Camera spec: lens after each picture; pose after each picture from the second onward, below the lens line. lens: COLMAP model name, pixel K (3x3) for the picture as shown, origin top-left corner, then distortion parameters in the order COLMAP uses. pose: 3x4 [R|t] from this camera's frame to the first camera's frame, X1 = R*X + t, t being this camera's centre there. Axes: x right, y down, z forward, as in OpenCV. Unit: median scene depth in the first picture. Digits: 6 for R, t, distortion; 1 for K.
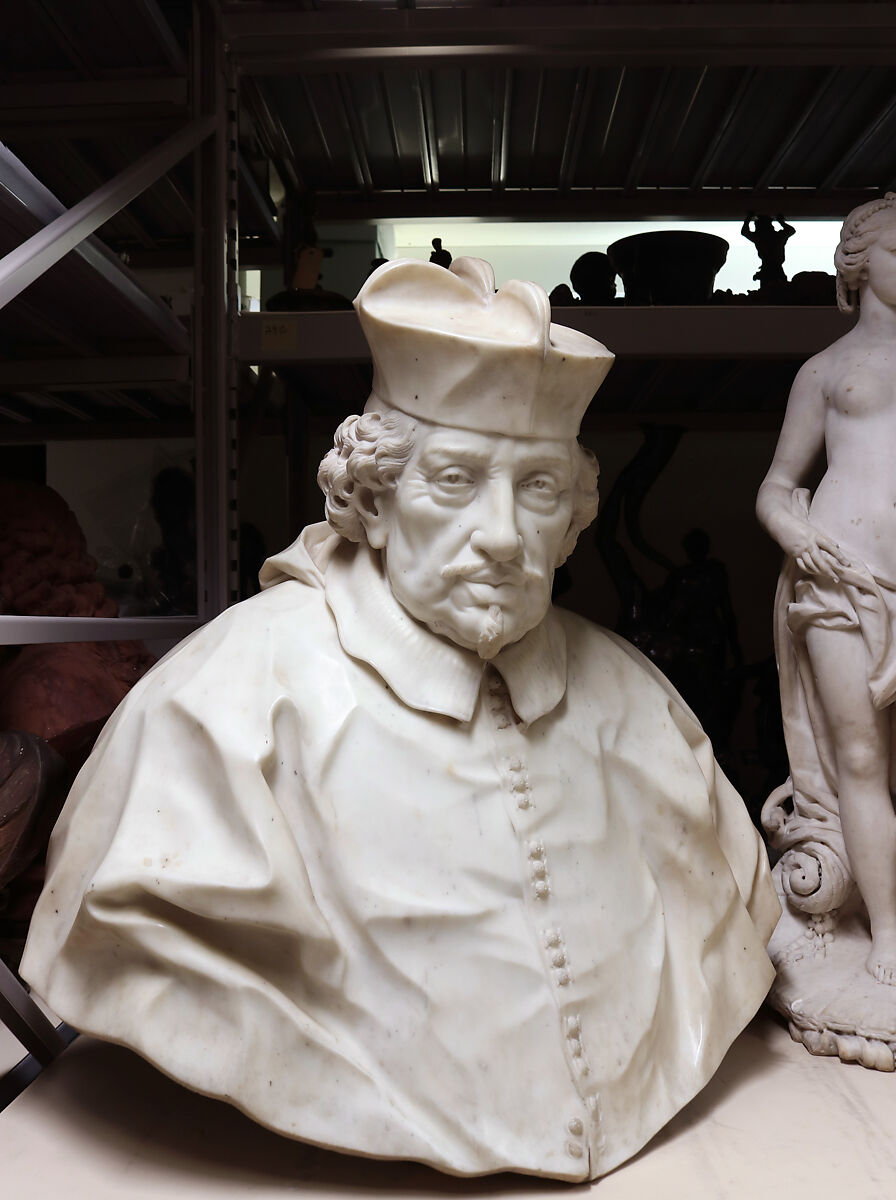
lens RADIAL K [[1320.0, 0, 451.8], [0, 1320.0, 650.4], [0, 0, 1]] dist [-0.106191, 0.001313]
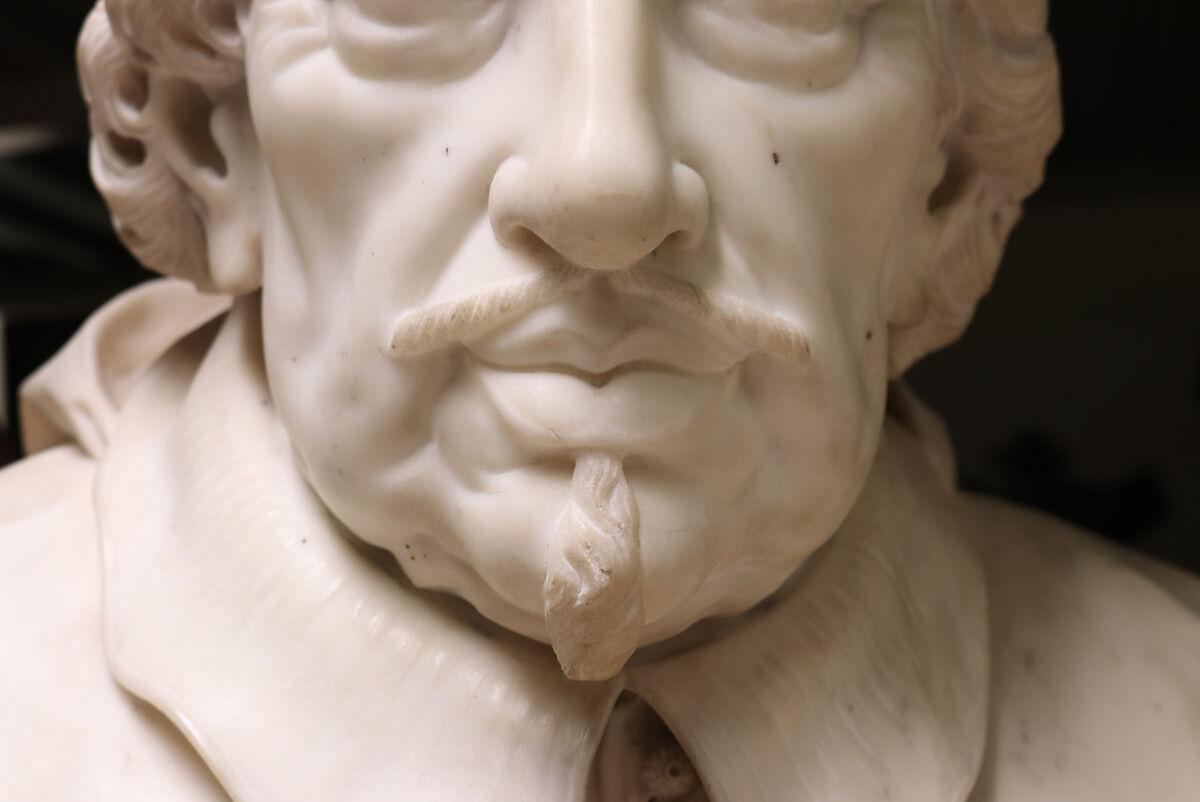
lens RADIAL K [[2051.1, 0, 600.0], [0, 2051.1, 401.0], [0, 0, 1]] dist [-0.006985, -0.003005]
pose [[0.976773, -0.067608, -0.203334, 0.108567], [0.040125, 0.989845, -0.136367, 0.007169], [0.210488, 0.125041, 0.969567, 0.622272]]
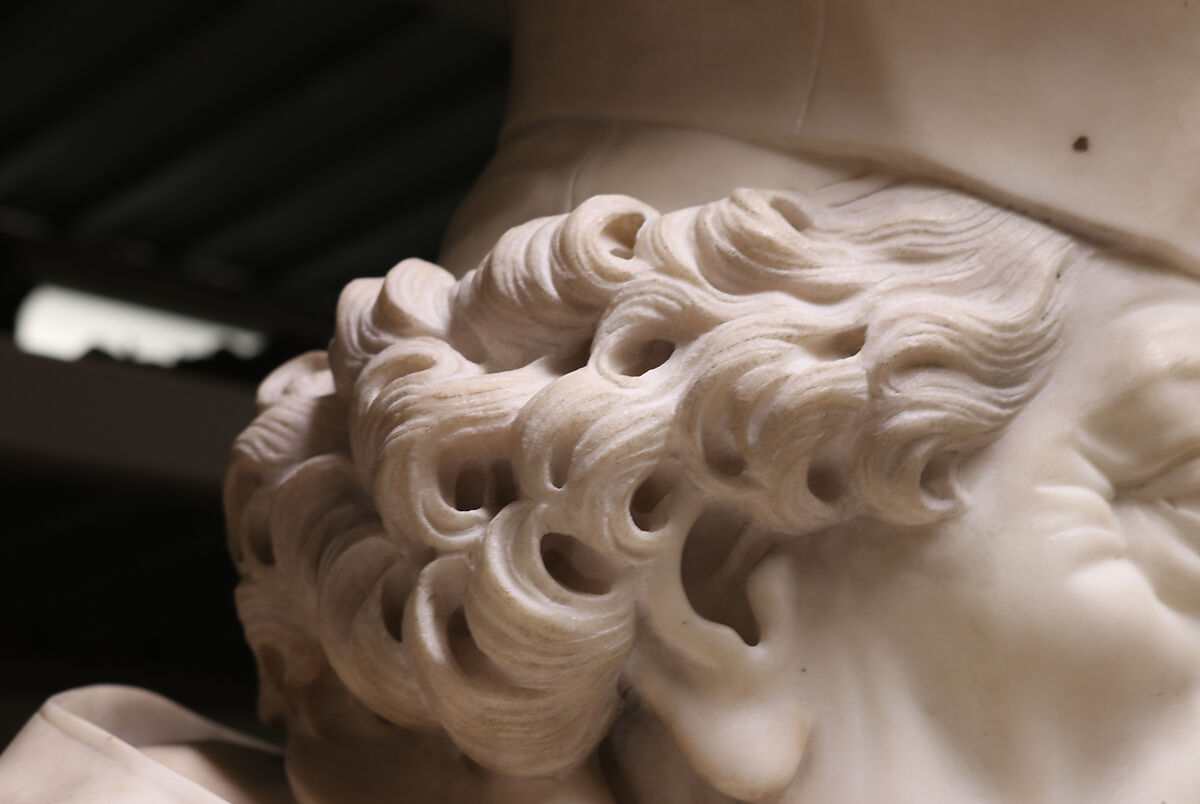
lens RADIAL K [[2104.9, 0, 597.4], [0, 2104.9, 406.0], [0, 0, 1]] dist [-0.022939, -0.018606]
pose [[0.703364, 0.188974, 0.685250, -0.329872], [0.053986, 0.947028, -0.316580, -0.032285], [-0.708777, 0.259665, 0.655904, 0.807080]]
